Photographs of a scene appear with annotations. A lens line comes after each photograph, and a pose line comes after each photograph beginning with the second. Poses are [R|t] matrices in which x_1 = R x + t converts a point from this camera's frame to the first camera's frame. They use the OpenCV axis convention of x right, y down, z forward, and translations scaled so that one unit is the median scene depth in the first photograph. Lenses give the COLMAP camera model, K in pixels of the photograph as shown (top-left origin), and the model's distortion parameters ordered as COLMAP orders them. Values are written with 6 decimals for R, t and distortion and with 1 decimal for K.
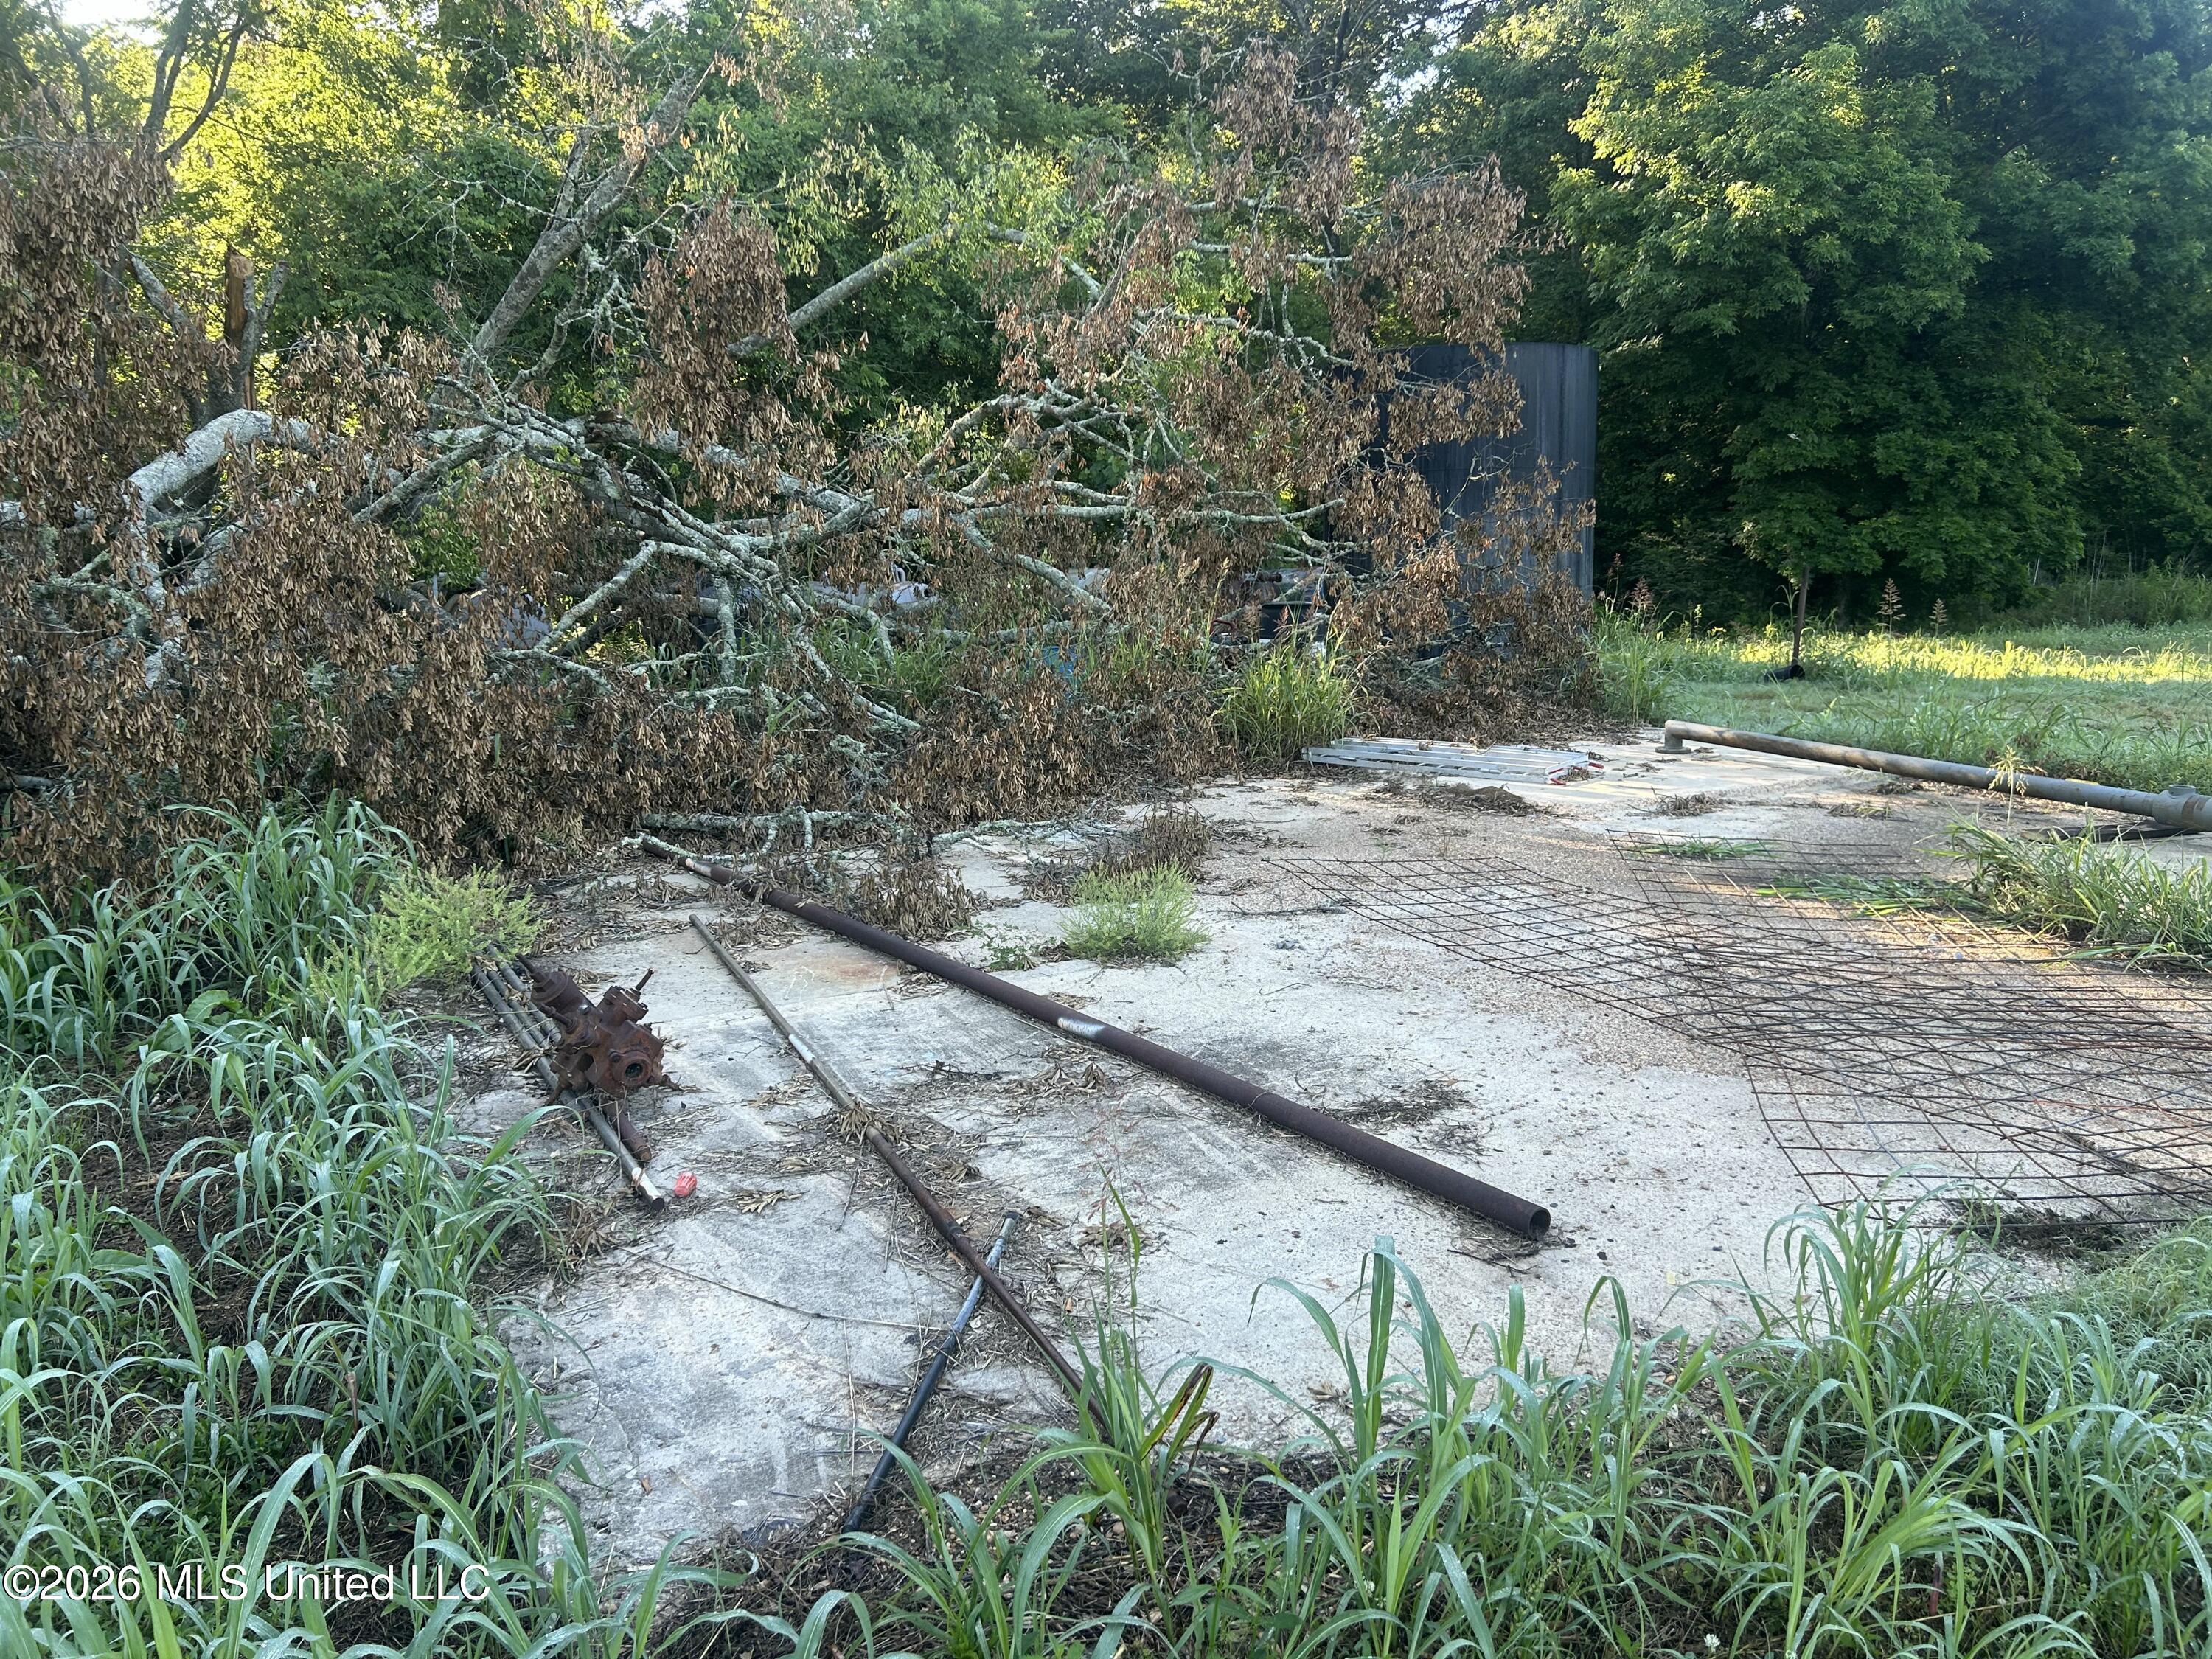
lens RADIAL K [[1672.1, 0, 1122.5], [0, 1672.1, 822.0], [0, 0, 1]] dist [0.036785, -0.034287]
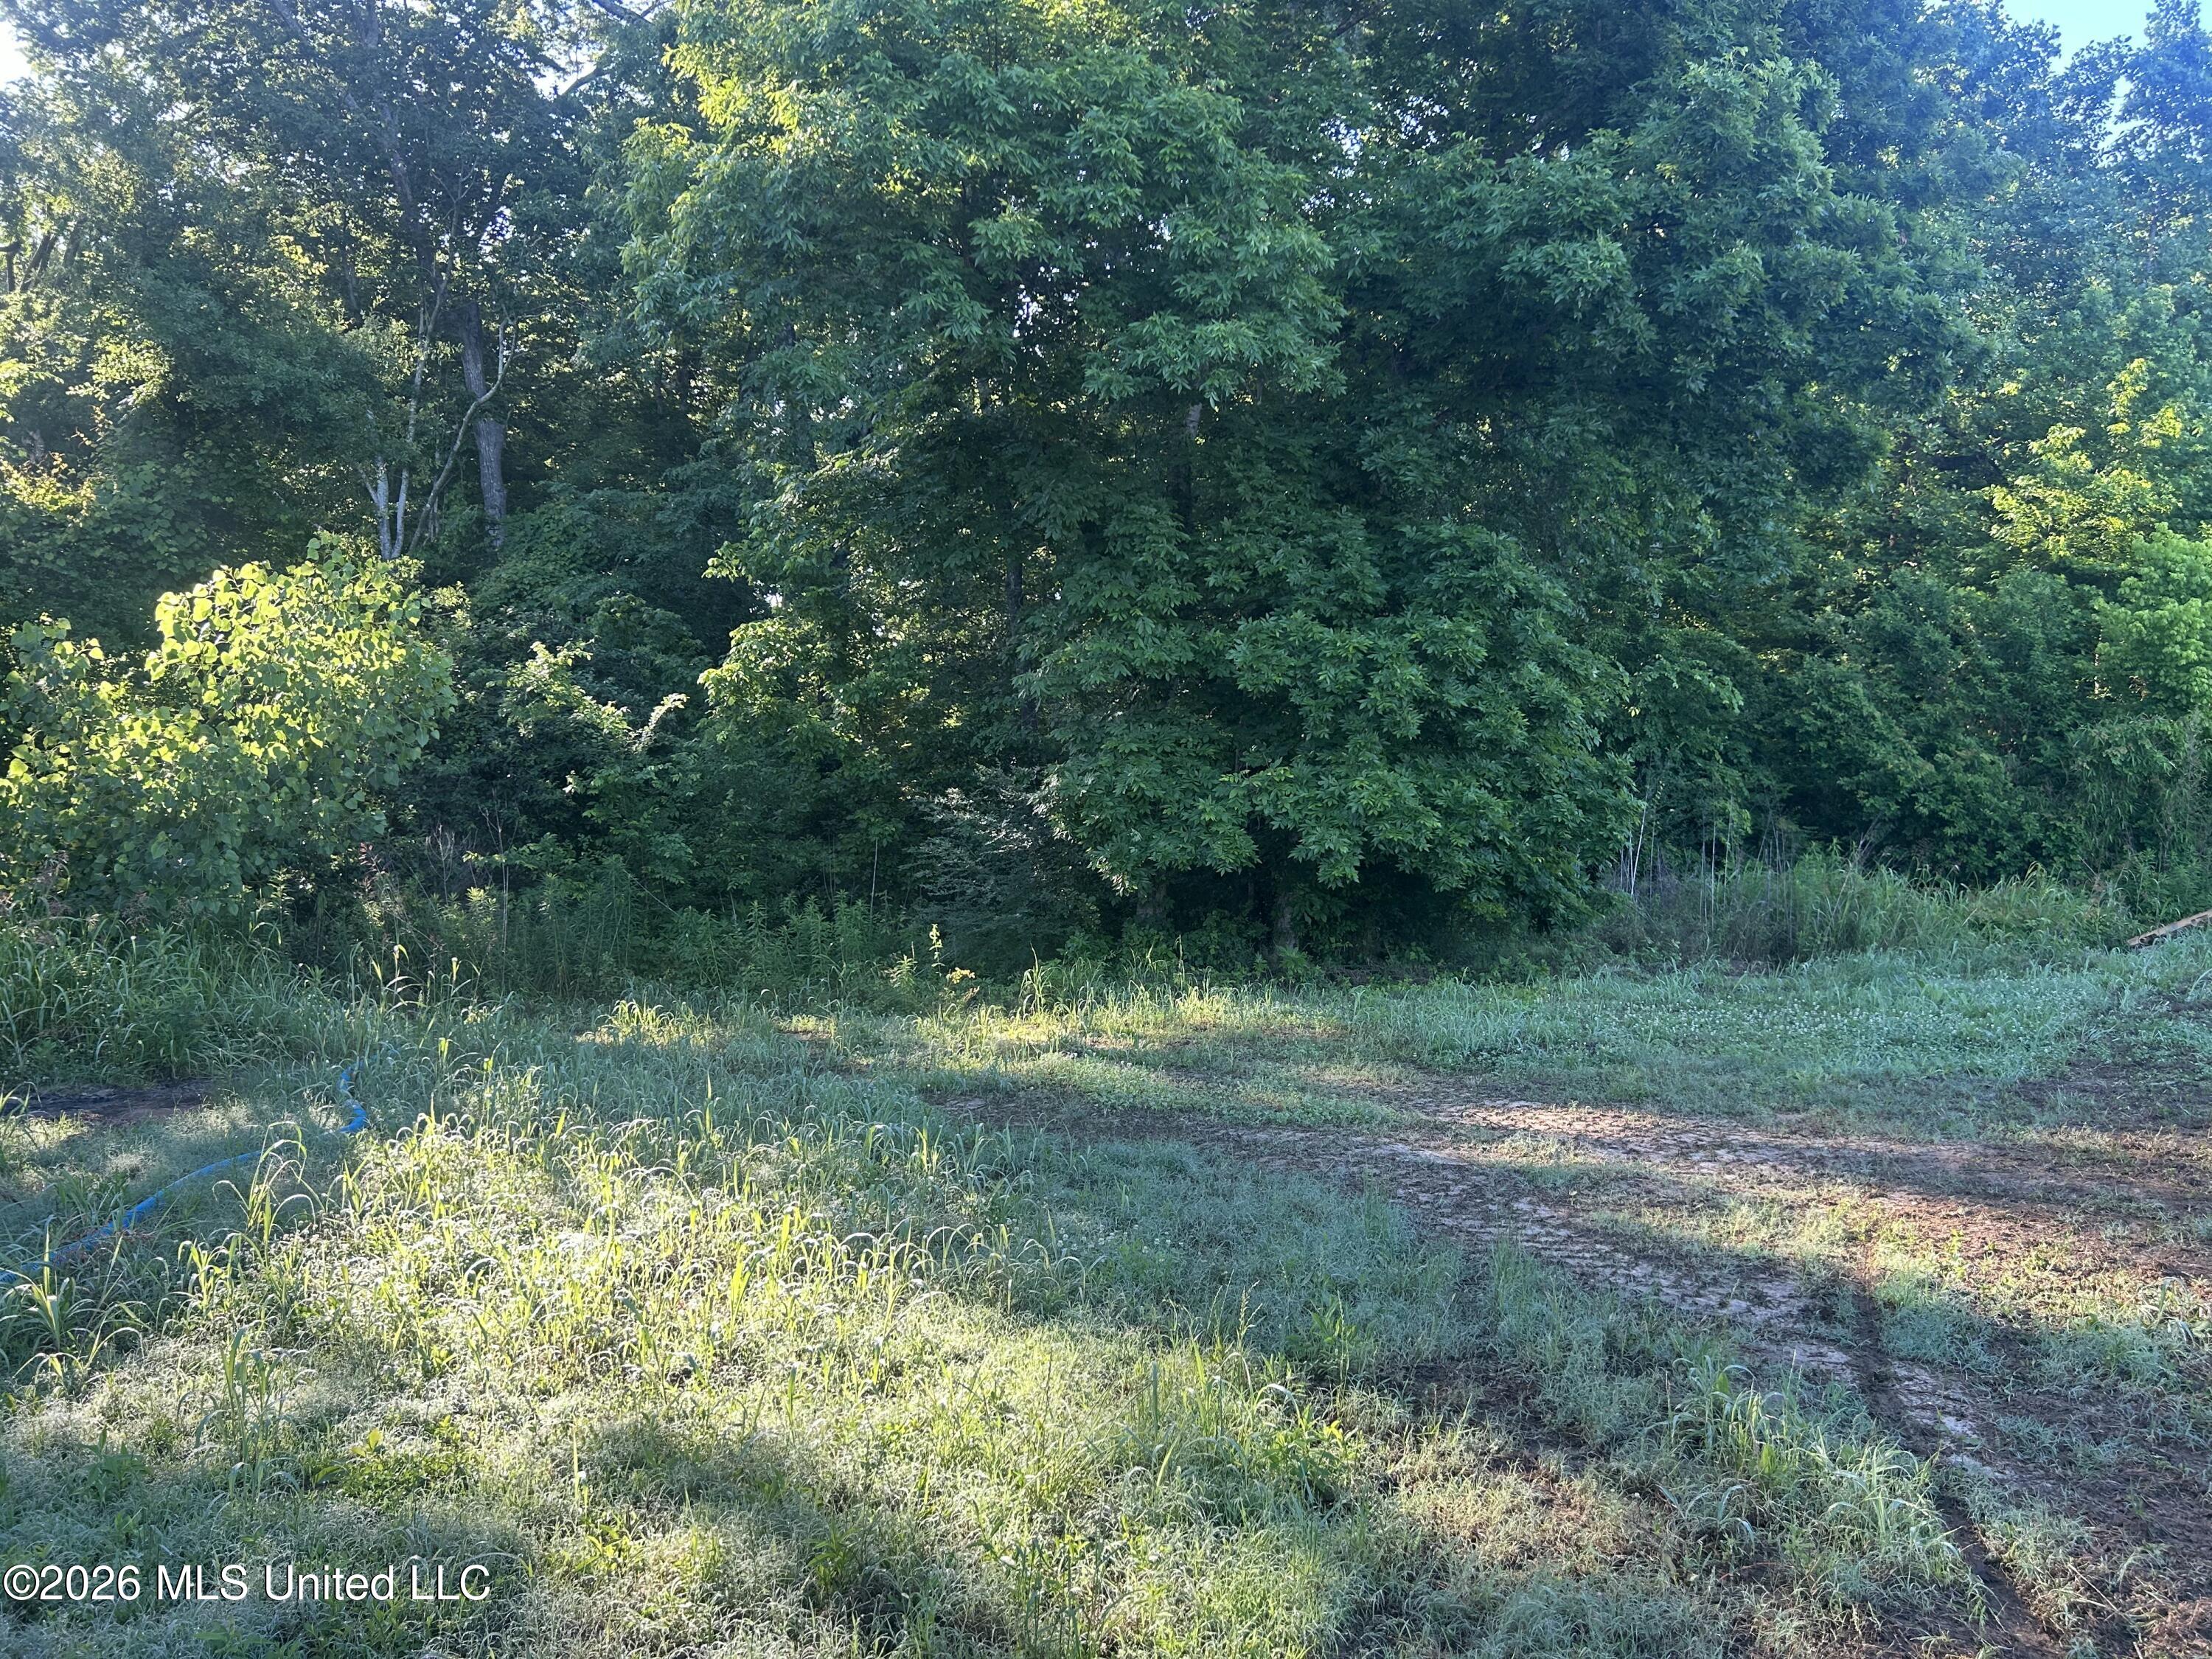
lens RADIAL K [[1672.1, 0, 1089.1], [0, 1672.1, 842.9], [0, 0, 1]] dist [0.036785, -0.034287]
pose [[0.999124, 0.009447, 0.040759, 0.377995], [-0.004020, 0.991344, -0.131230, -0.086854], [-0.041646, 0.130951, 0.990514, 0.473880]]
